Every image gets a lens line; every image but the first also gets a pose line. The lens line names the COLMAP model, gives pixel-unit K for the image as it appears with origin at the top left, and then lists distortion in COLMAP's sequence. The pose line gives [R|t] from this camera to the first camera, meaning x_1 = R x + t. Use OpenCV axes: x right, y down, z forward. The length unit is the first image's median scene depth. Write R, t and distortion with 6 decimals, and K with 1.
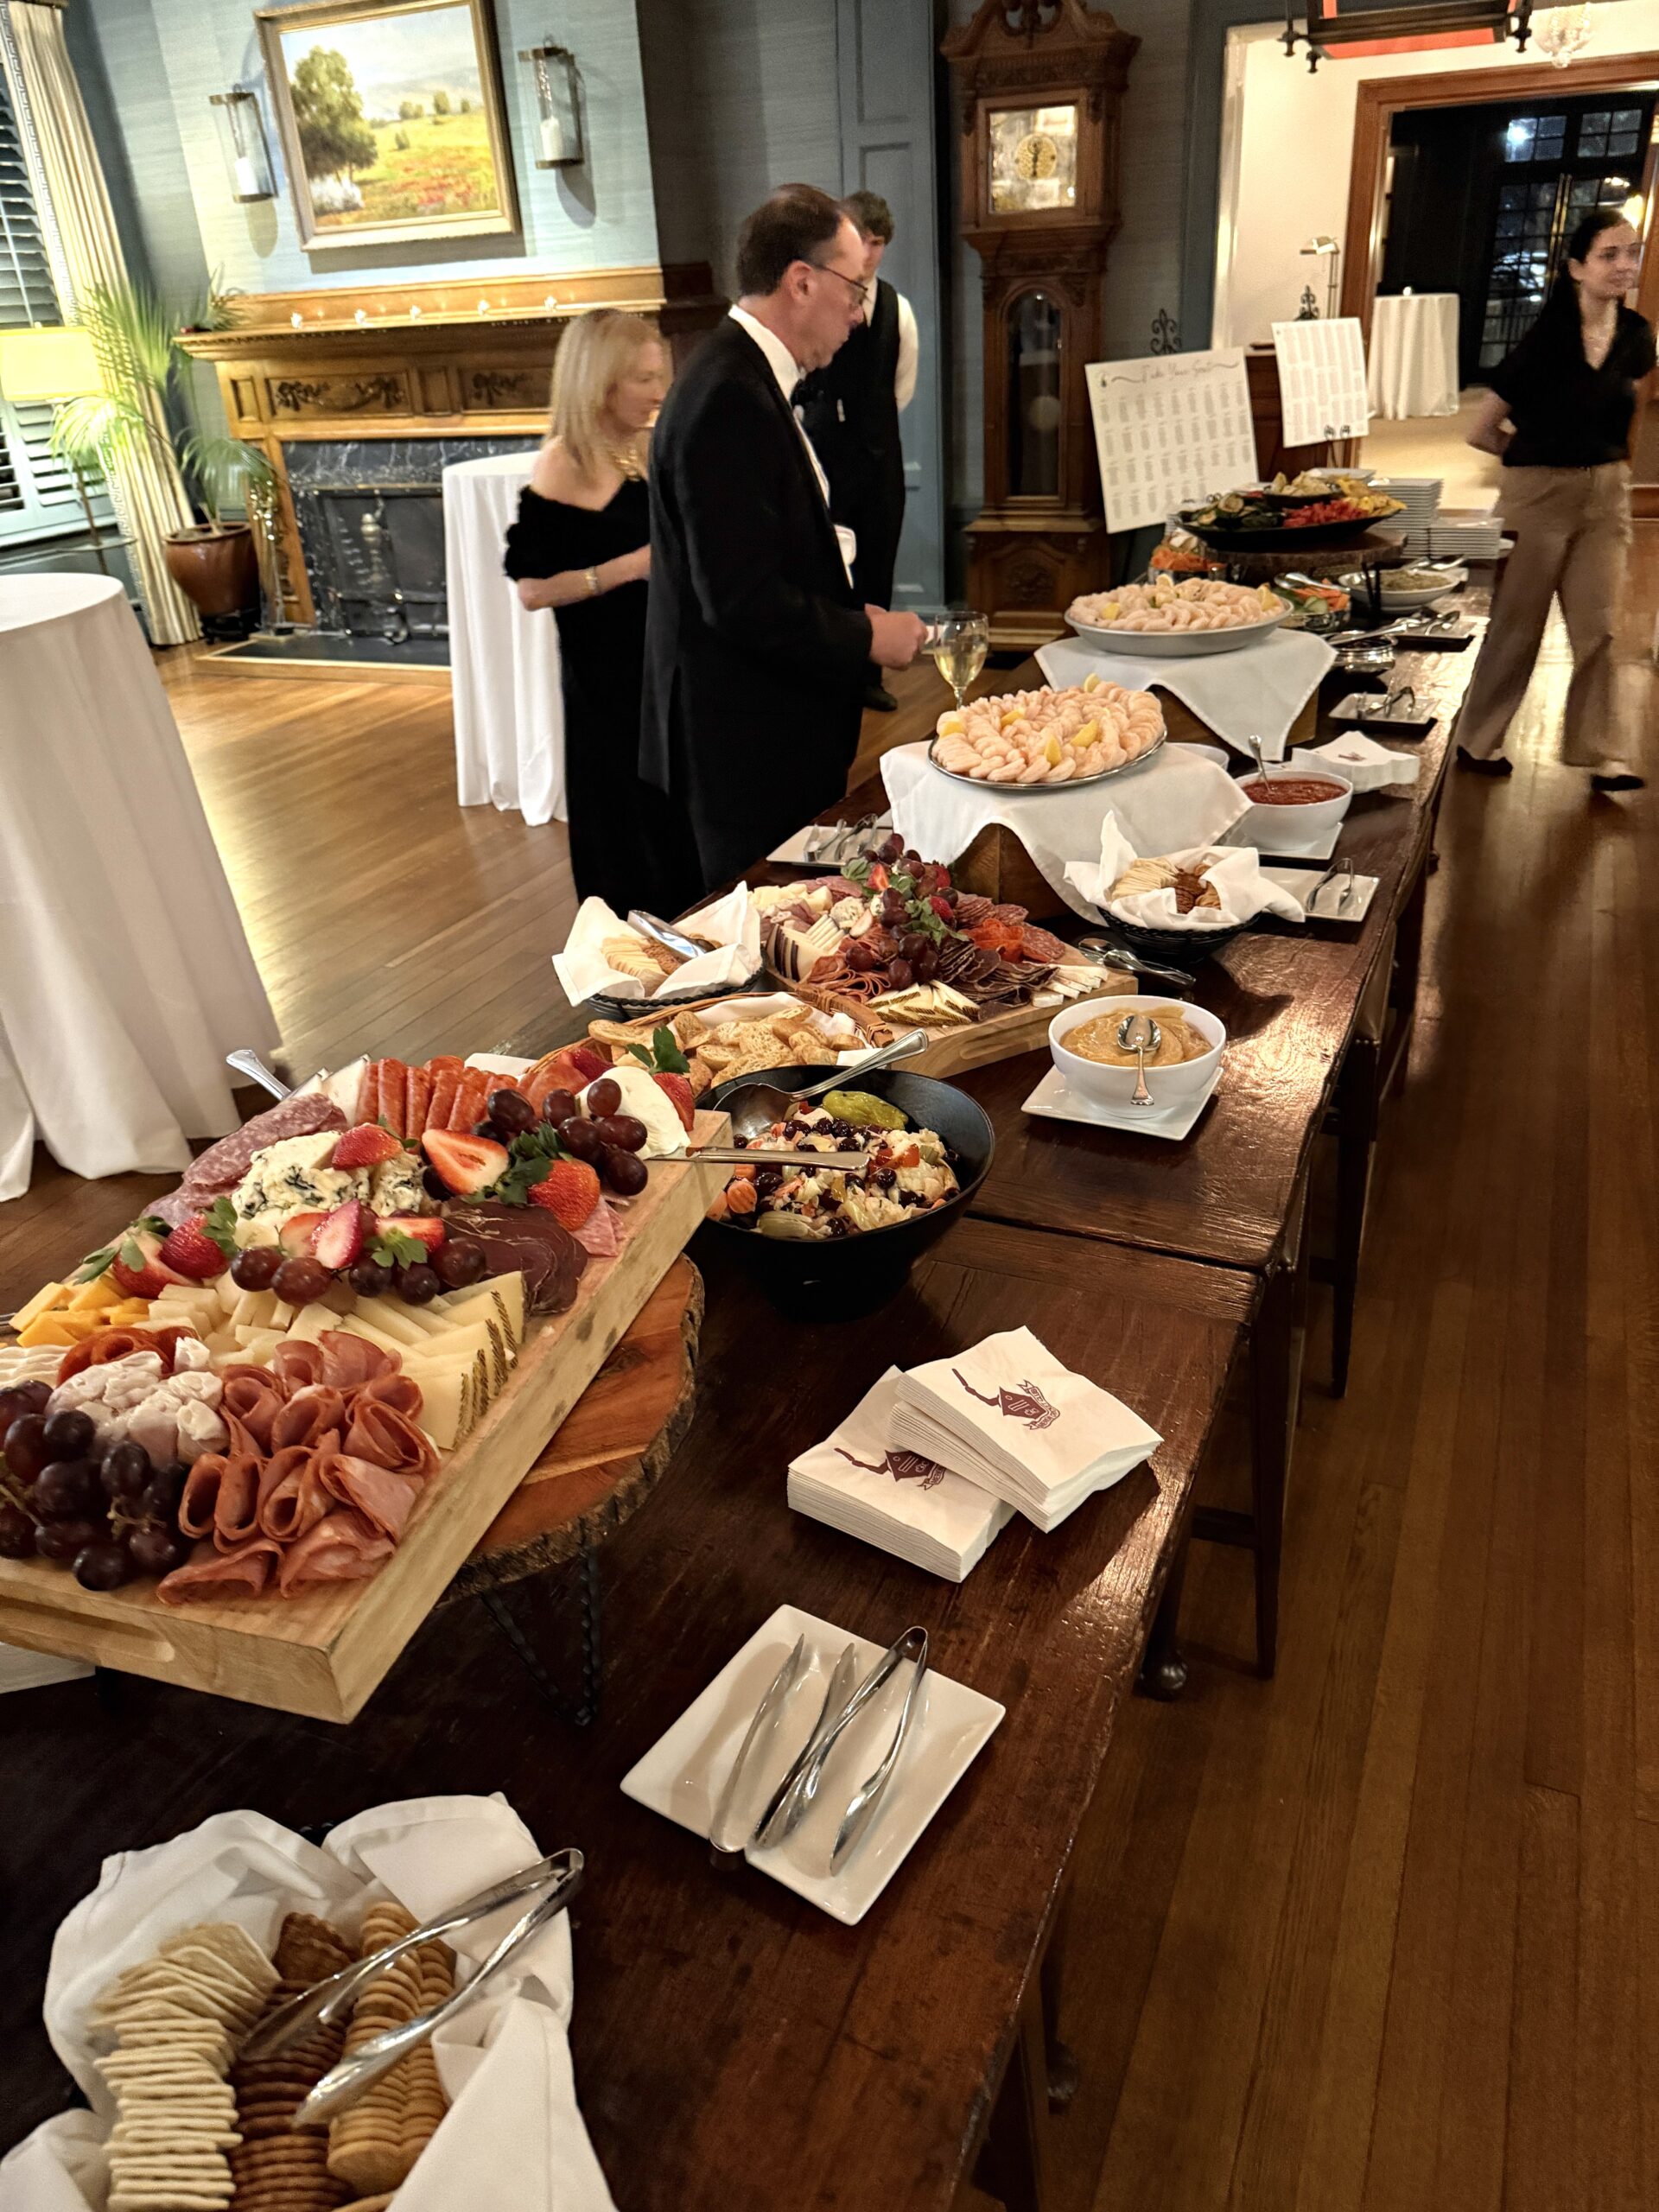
lens RADIAL K [[1599.5, 0, 828.0], [0, 1599.5, 1104.9], [0, 0, 1]] dist [0.006756, -0.013021]
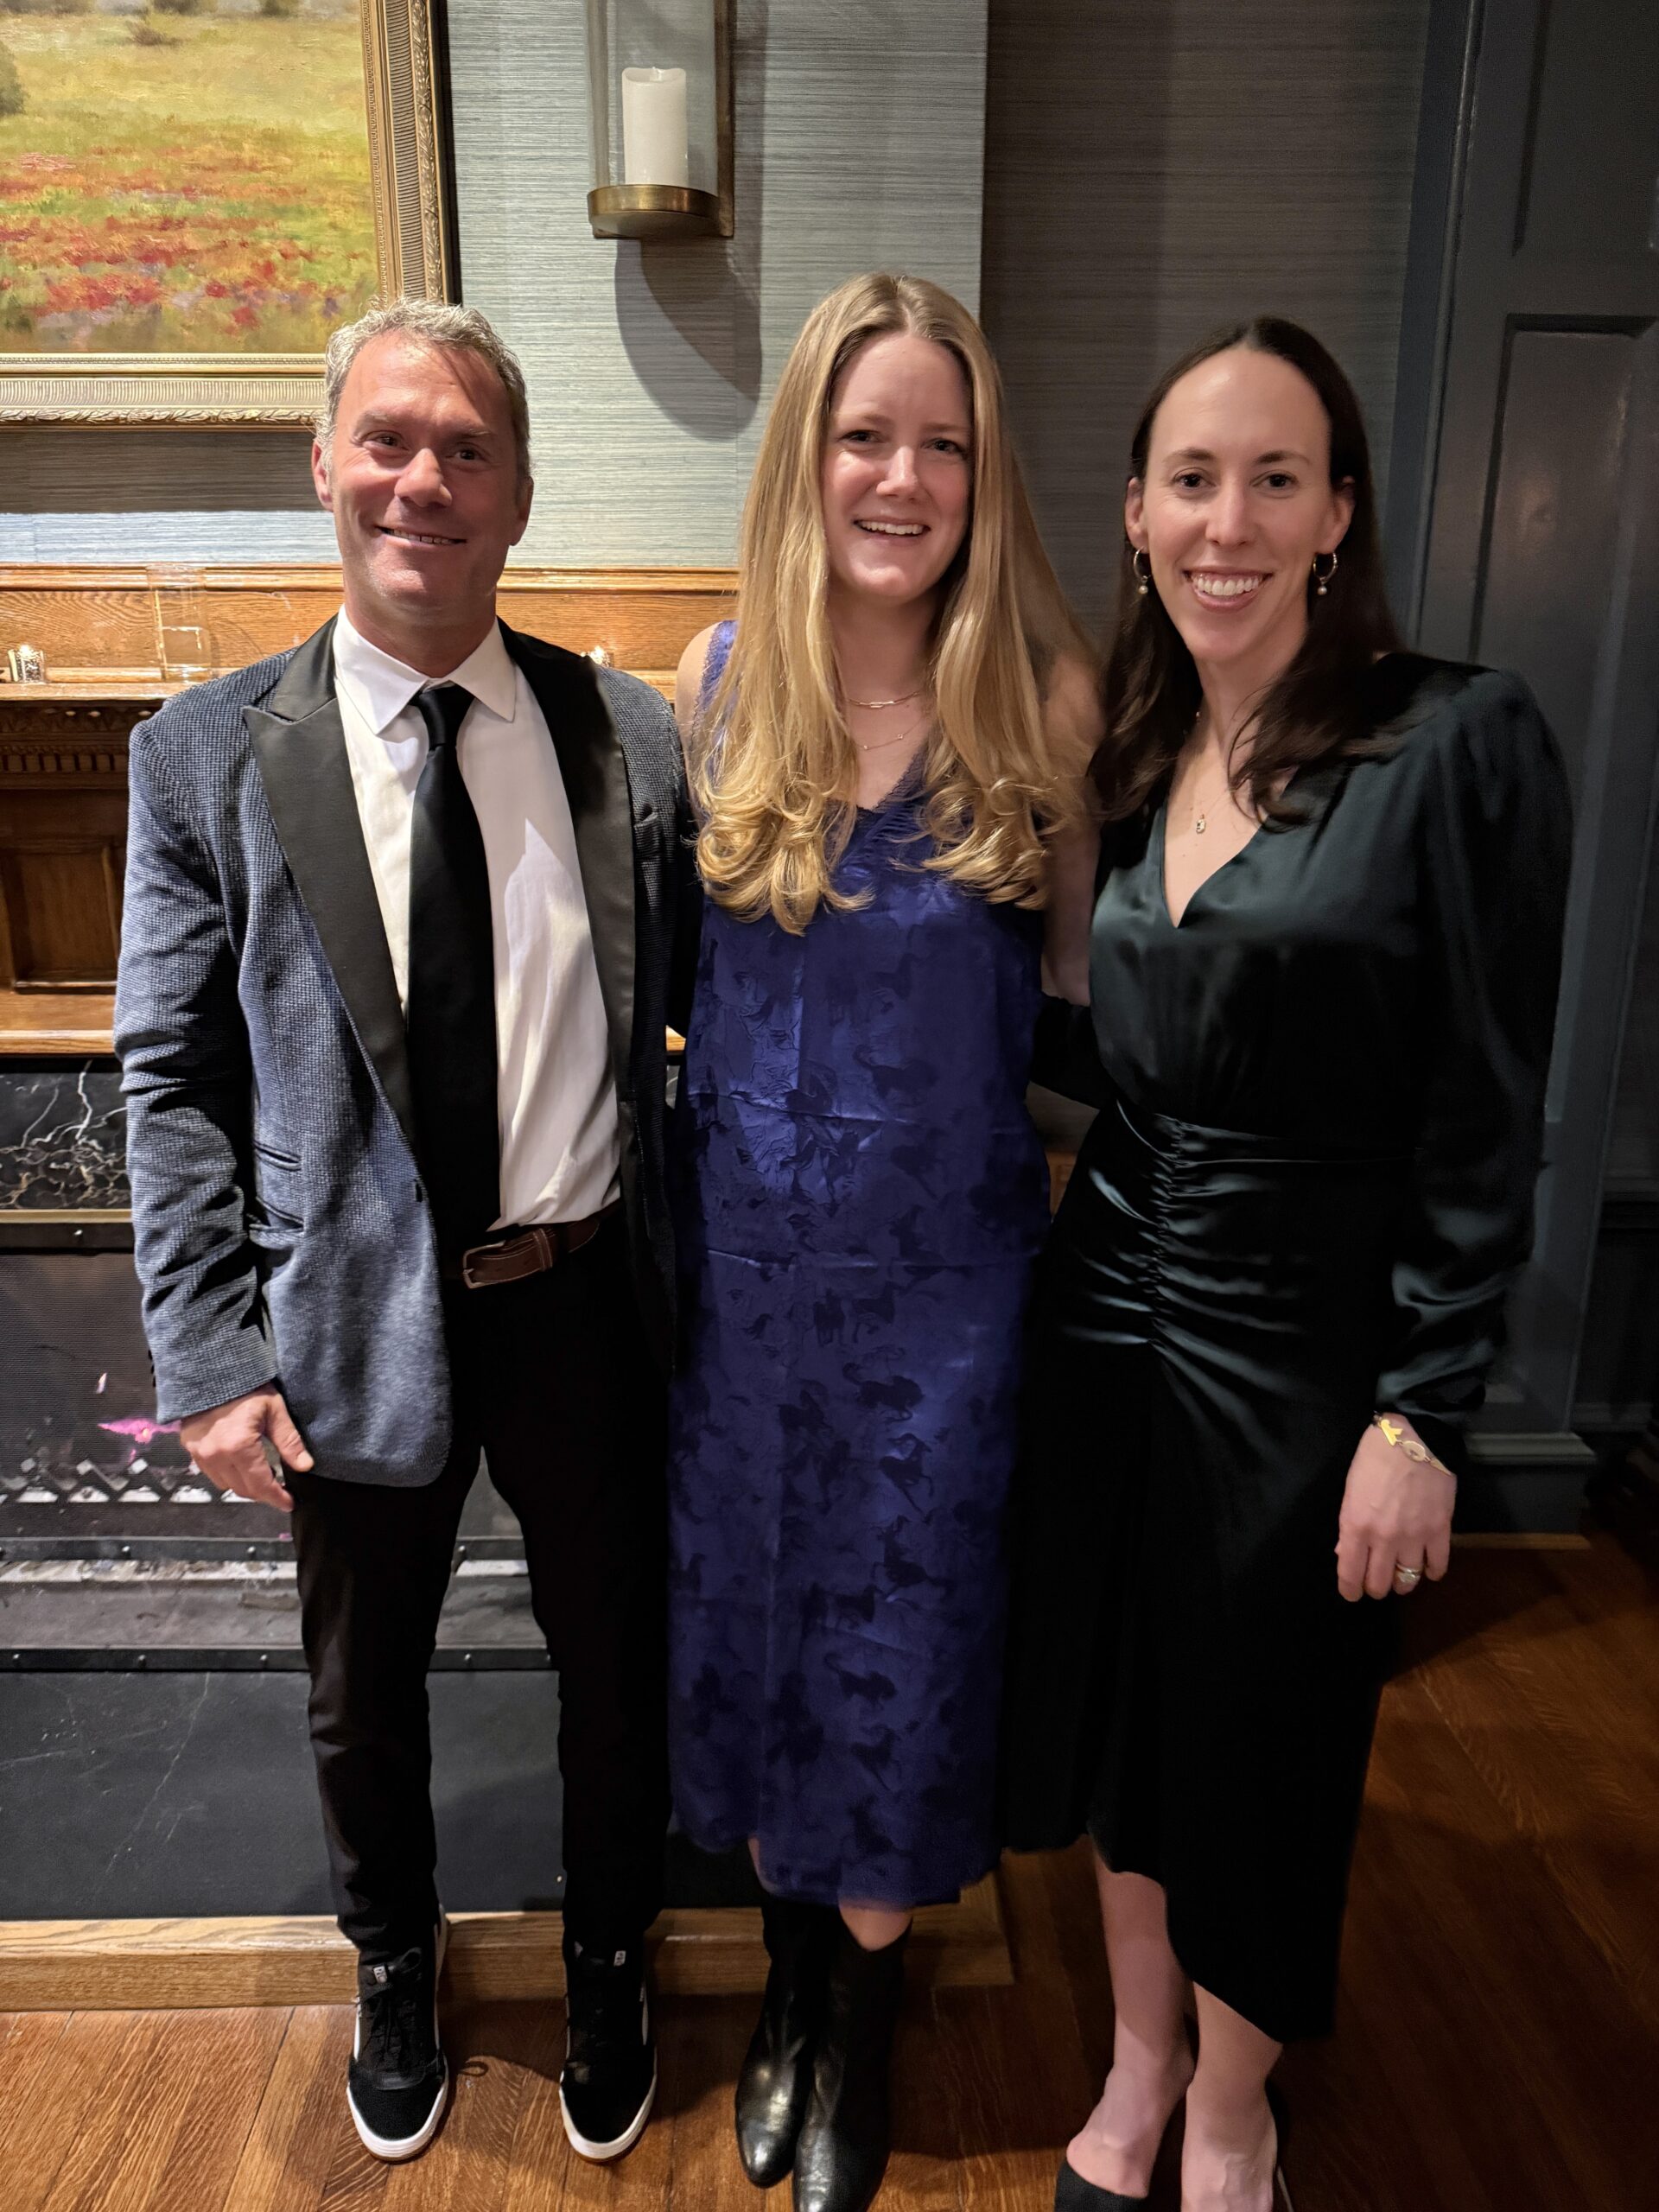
lens RADIAL K [[1599.5, 0, 821.7], [0, 1599.5, 1108.2], [0, 0, 1]] dist [0.006756, -0.013021]
pose [[0.900336, -0.052255, 0.432047, -0.267614], [0.149611, 0.969421, -0.194523, -0.358251], [-0.408670, 0.239775, 0.880623, 0.746106]]
